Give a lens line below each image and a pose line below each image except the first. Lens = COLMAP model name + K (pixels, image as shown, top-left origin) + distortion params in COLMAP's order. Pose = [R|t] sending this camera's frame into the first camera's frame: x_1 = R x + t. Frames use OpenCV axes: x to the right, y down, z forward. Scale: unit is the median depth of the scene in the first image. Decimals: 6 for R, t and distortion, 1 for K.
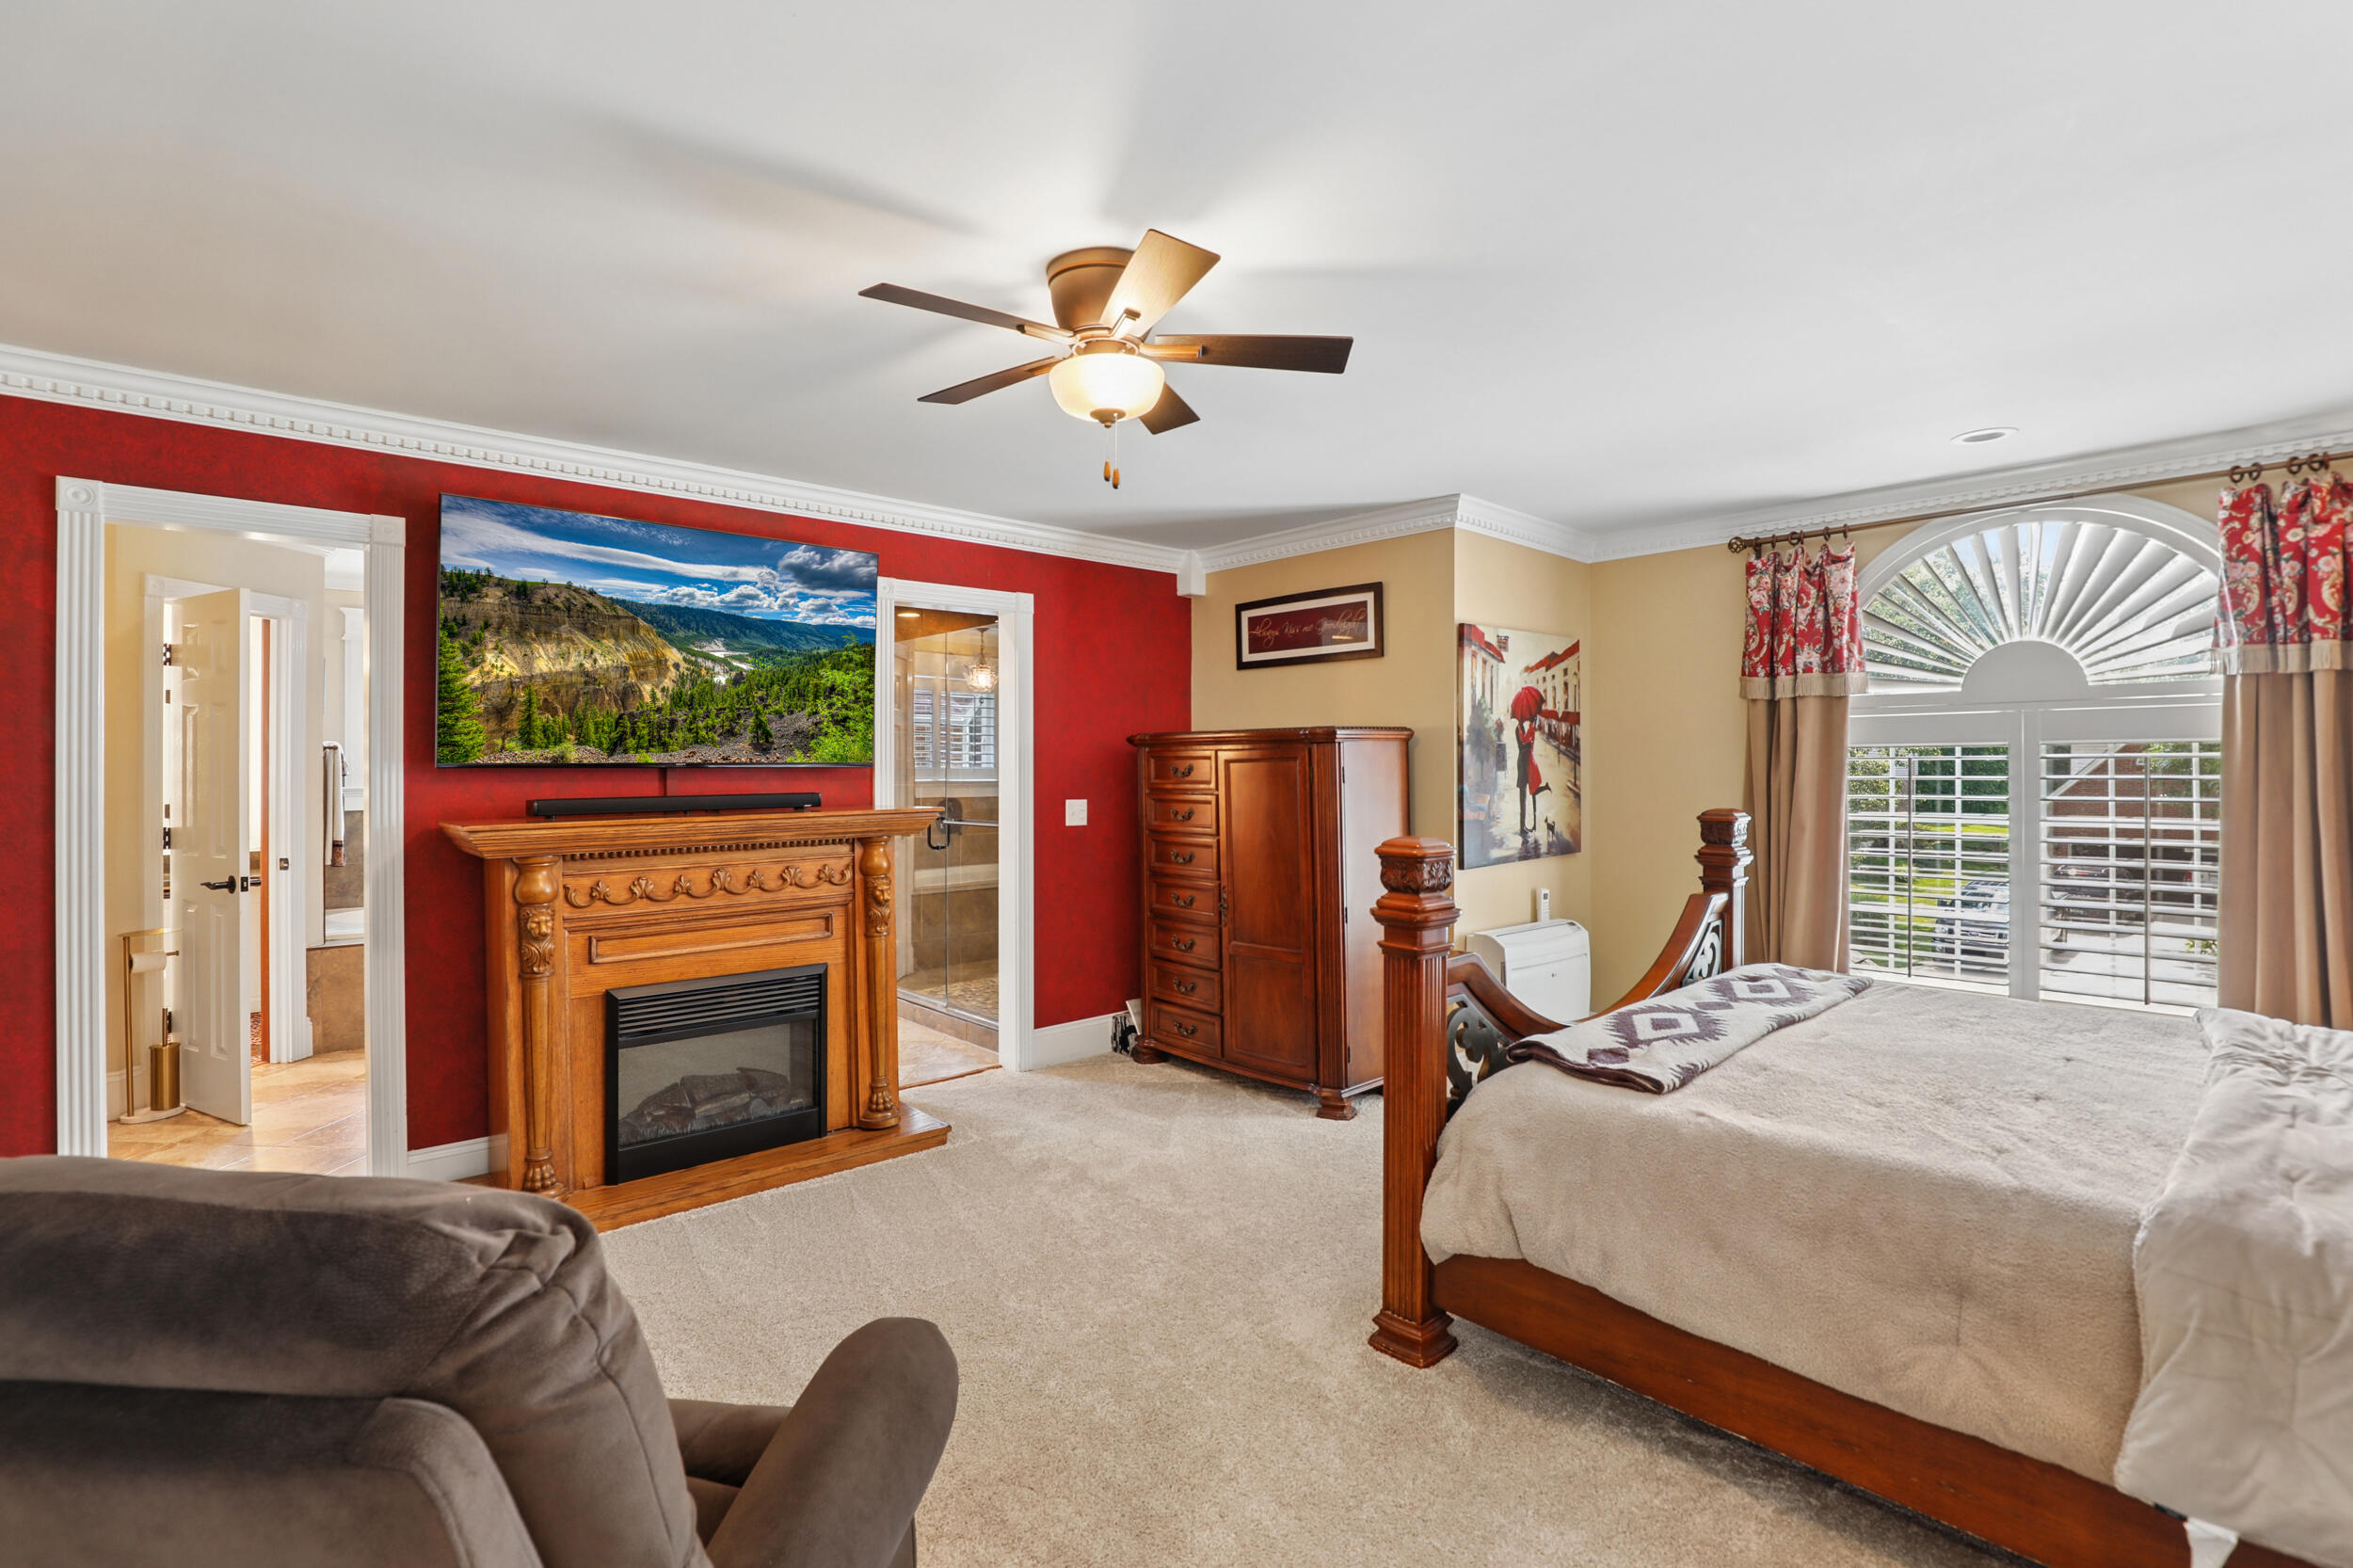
lens RADIAL K [[1092.6, 0, 1171.5], [0, 1092.6, 763.9], [0, 0, 1]] dist [-0.016189, 0.000168]
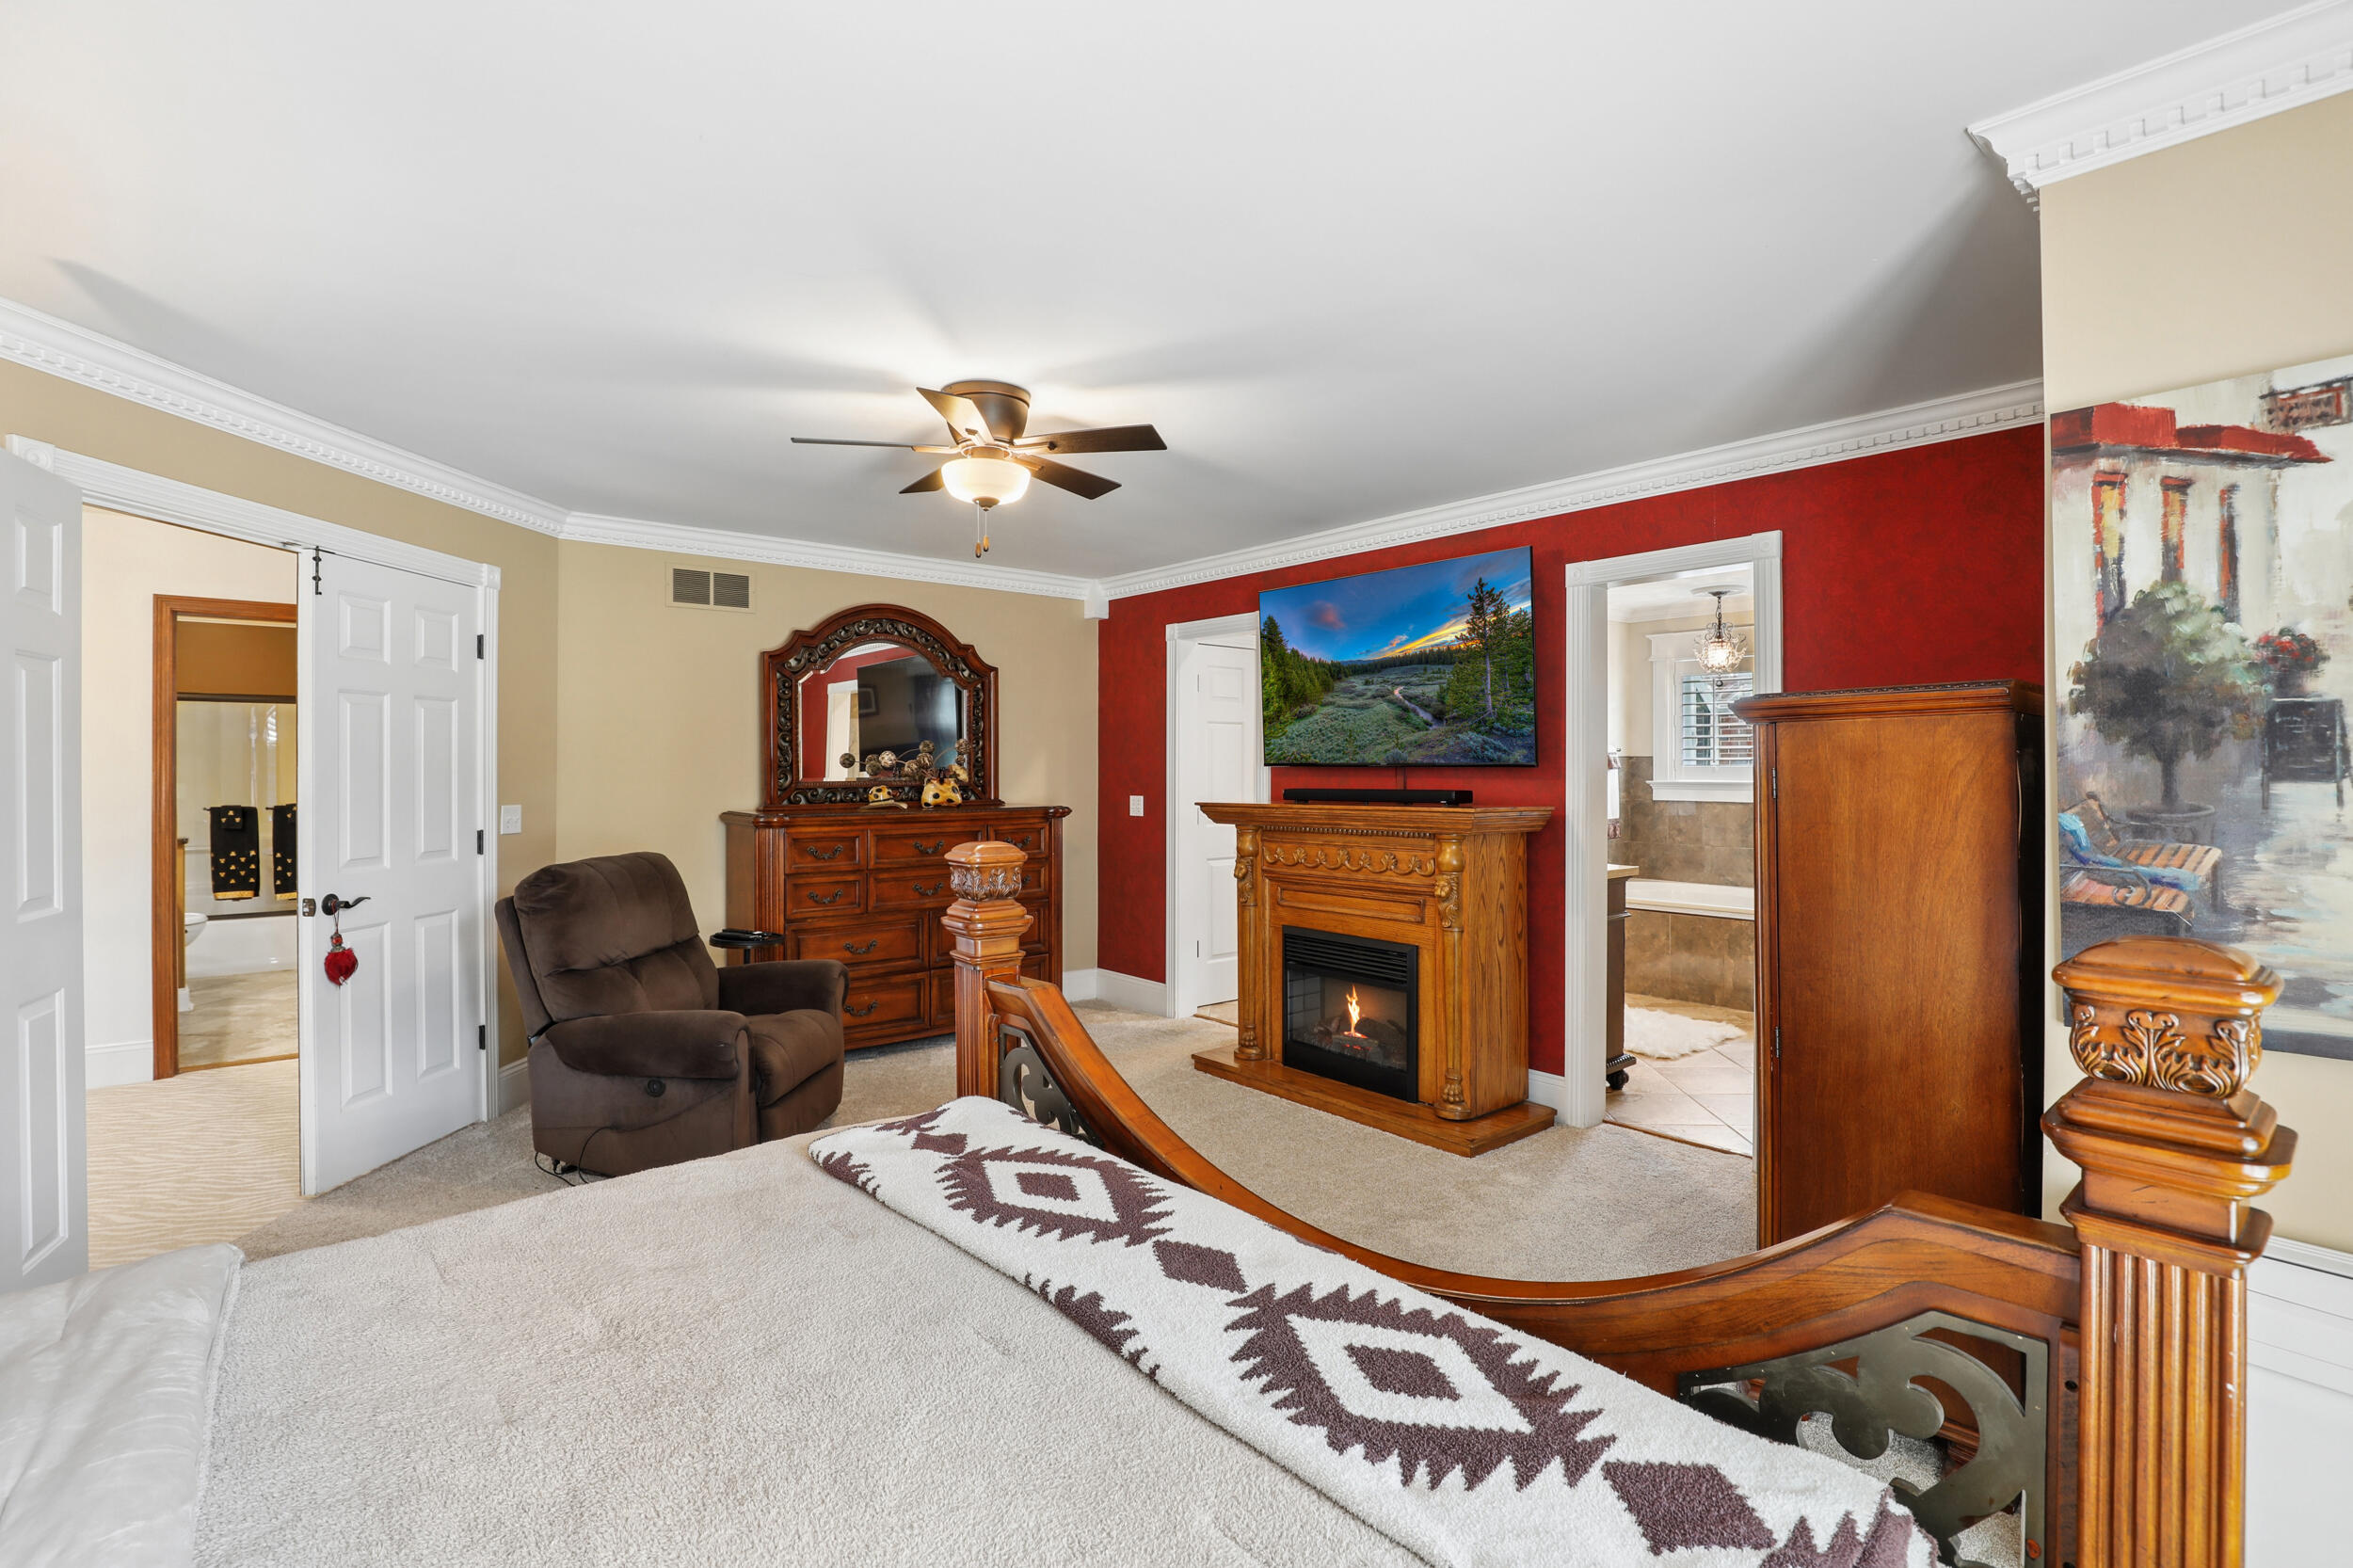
lens RADIAL K [[1092.6, 0, 1171.5], [0, 1092.6, 763.9], [0, 0, 1]] dist [-0.016189, 0.000168]
pose [[-0.030393, 0.000253, -0.999538, 0.691388], [0.000317, 1.000000, 0.000244, 0.000699], [0.999538, -0.000309, -0.030393, 0.697998]]
